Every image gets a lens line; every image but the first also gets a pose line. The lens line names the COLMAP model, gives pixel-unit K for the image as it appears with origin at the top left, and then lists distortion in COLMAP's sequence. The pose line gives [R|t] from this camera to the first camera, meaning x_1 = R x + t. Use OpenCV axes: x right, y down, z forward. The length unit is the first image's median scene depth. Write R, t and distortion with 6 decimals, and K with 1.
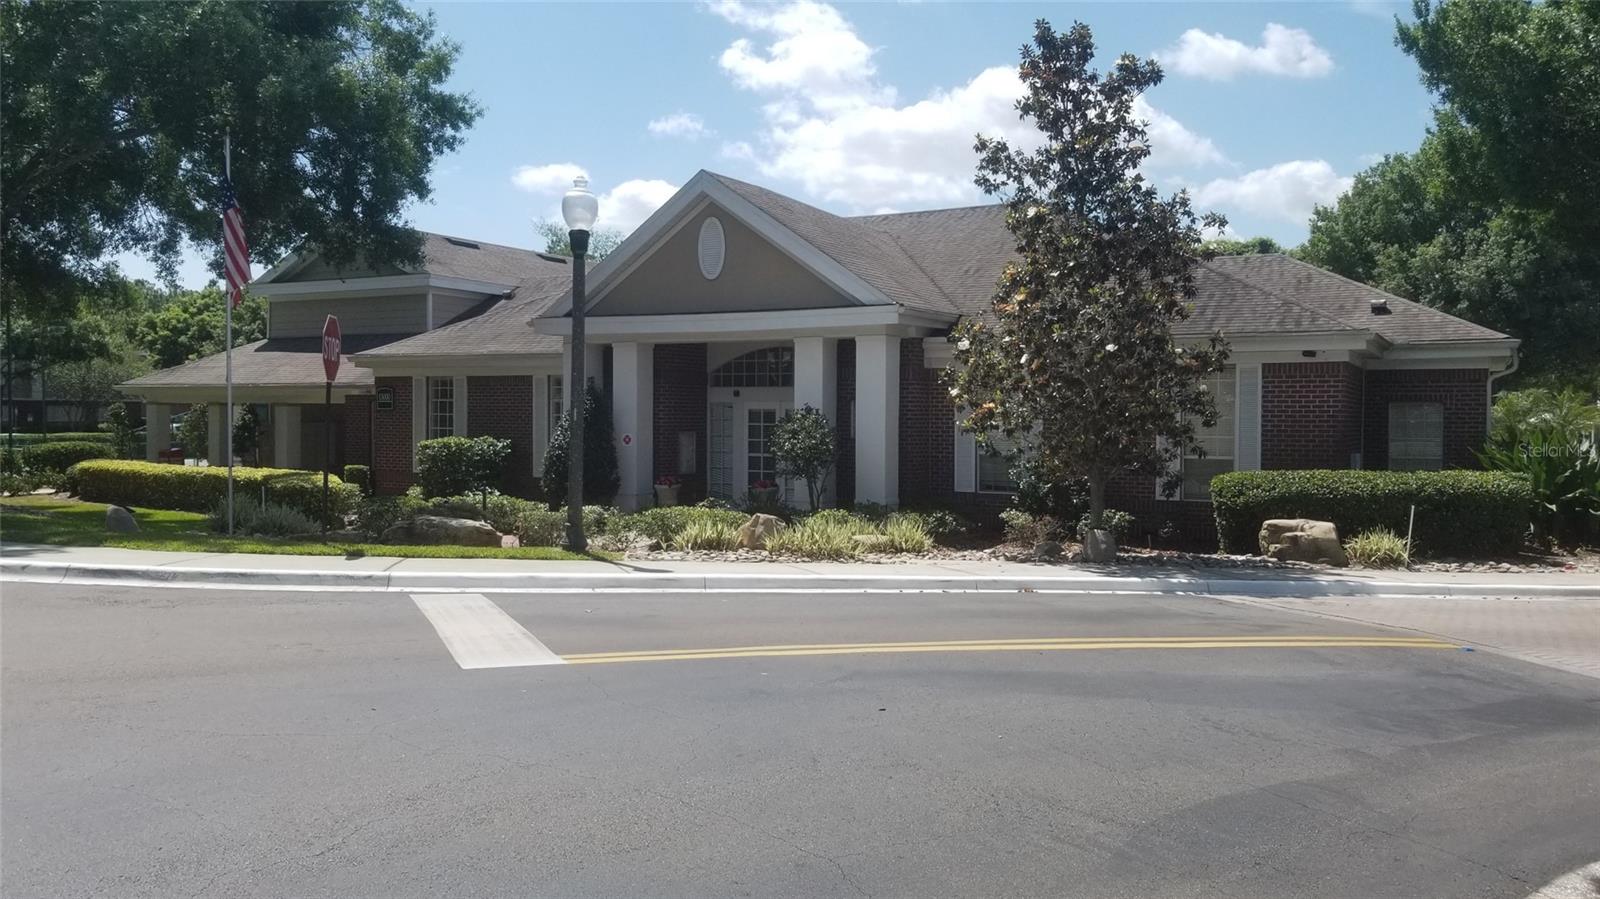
lens RADIAL K [[1239.9, 0, 784.9], [0, 1239.9, 443.8], [0, 0, 1]] dist [0.096184, -0.175896]
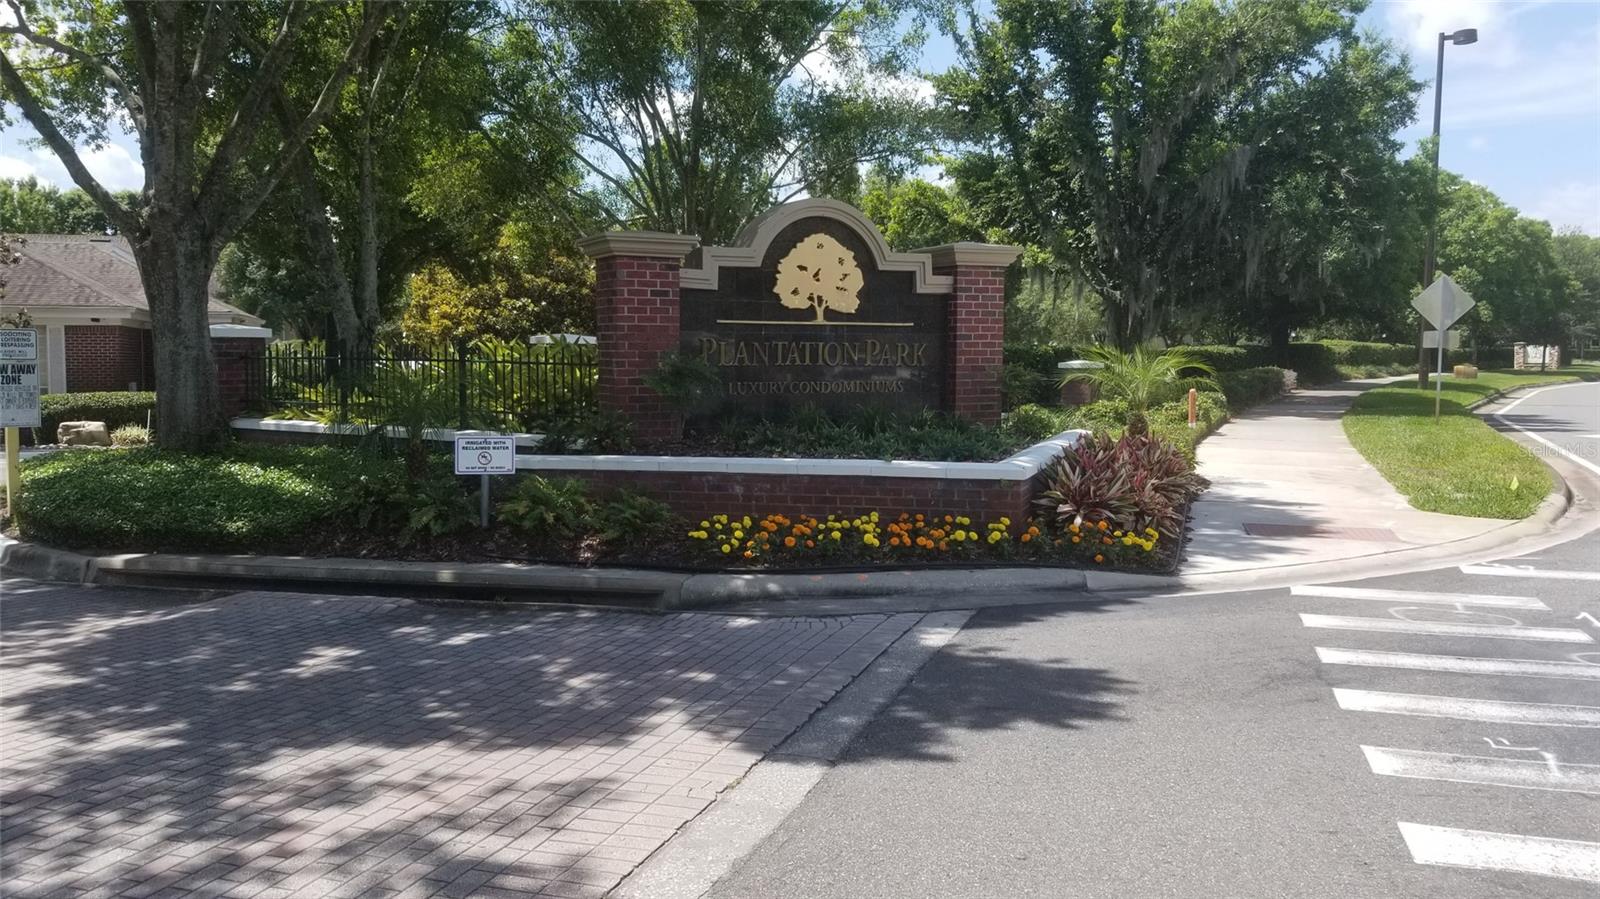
lens RADIAL K [[1177.1, 0, 797.8], [0, 1177.1, 438.7], [0, 0, 1]] dist [0.061383, -0.107788]
pose [[0.657045, -0.054147, 0.751904, -0.134149], [0.018112, 0.998263, 0.056061, 0.010045], [-0.753634, -0.023216, 0.656885, -0.654188]]
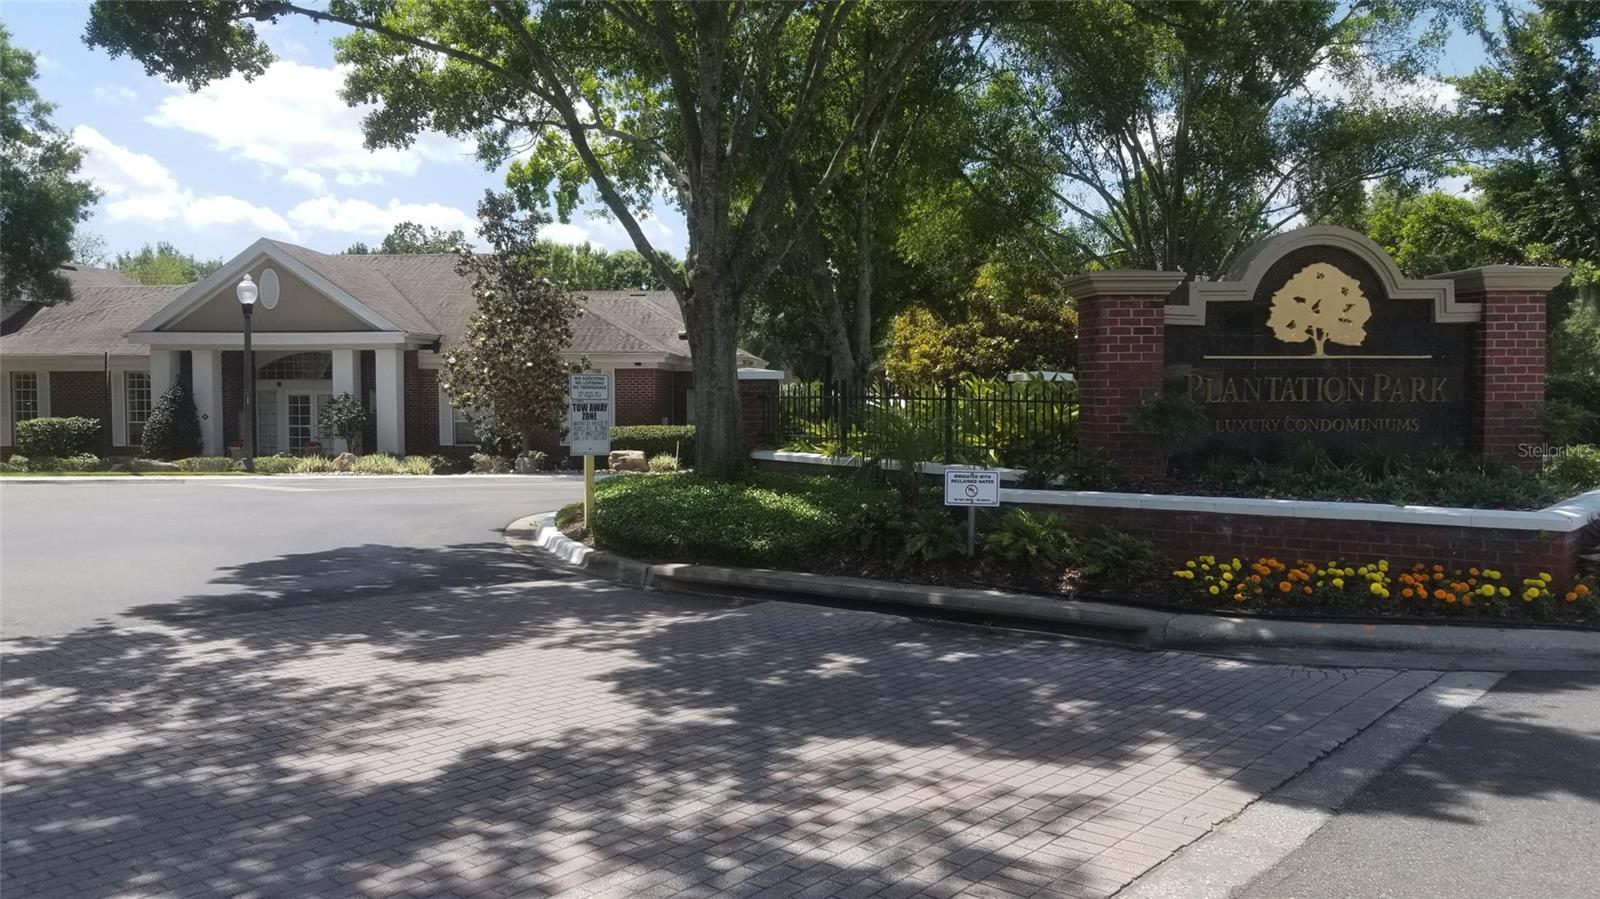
lens RADIAL K [[1177.1, 0, 797.8], [0, 1177.1, 438.7], [0, 0, 1]] dist [0.061383, -0.107788]
pose [[0.895144, -0.024307, 0.445114, -0.149029], [0.017434, 0.999657, 0.019529, 0.008856], [-0.445436, -0.009721, 0.895261, -0.664505]]
